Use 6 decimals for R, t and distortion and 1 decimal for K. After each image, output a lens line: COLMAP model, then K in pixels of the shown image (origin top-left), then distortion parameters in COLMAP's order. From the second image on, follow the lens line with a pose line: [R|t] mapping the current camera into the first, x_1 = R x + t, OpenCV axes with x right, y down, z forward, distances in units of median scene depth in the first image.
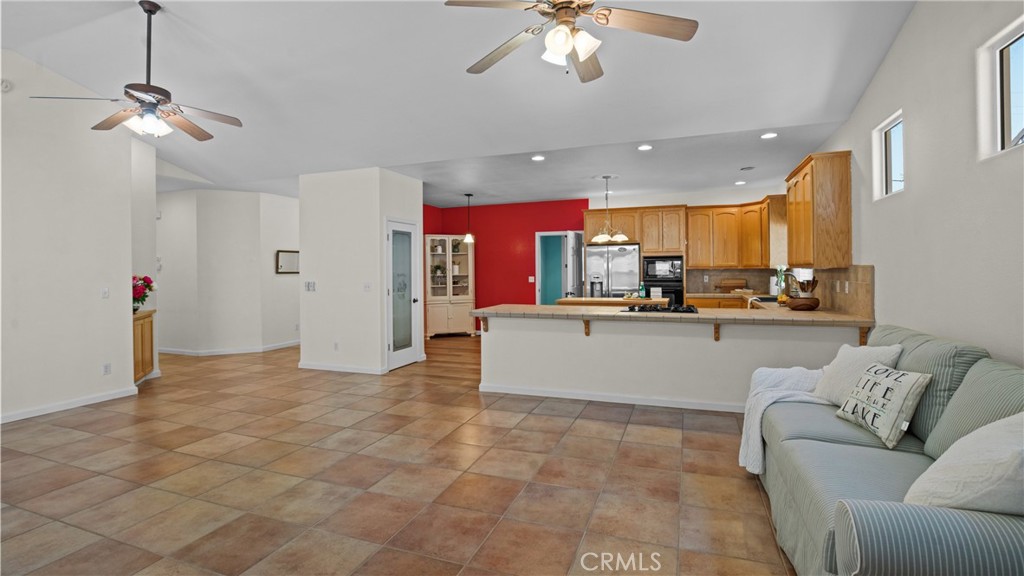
lens RADIAL K [[464.1, 0, 512.7], [0, 464.1, 274.4], [0, 0, 1]] dist [-0.031849, -0.000044]
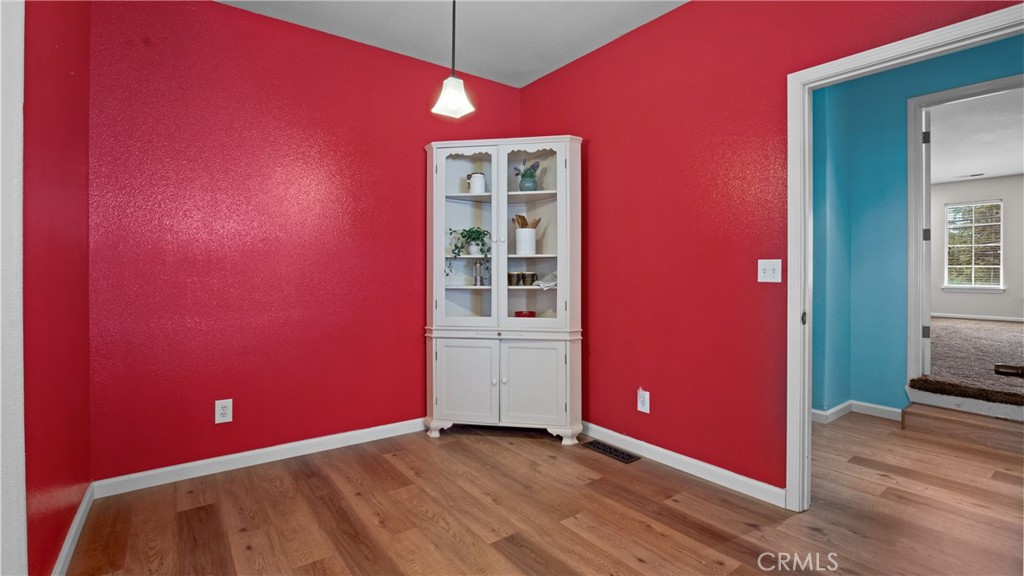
lens RADIAL K [[471.7, 0, 511.1], [0, 471.7, 273.6], [0, 0, 1]] dist [-0.029152, 0.000339]
pose [[0.837362, 0.011337, -0.546532, 0.084151], [-0.009875, 0.999935, 0.005613, 0.016434], [0.546560, 0.000697, 0.837420, 0.976986]]
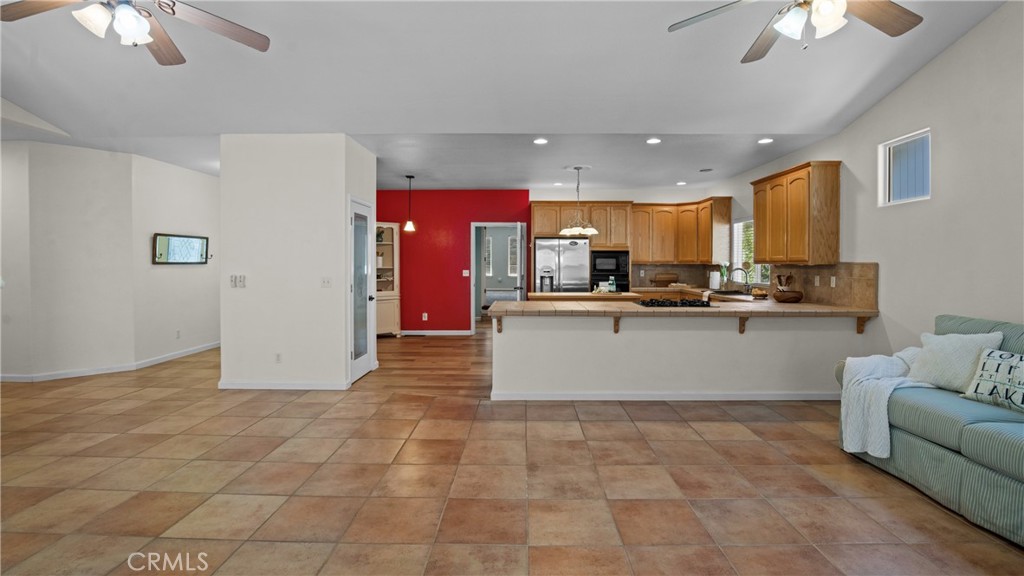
lens RADIAL K [[471.7, 0, 511.1], [0, 471.7, 273.6], [0, 0, 1]] dist [-0.029152, 0.000339]
pose [[0.942789, 0.003898, 0.333368, -0.256488], [-0.007893, 0.999912, 0.010630, 0.001182], [-0.333298, -0.012653, 0.942737, 0.113624]]
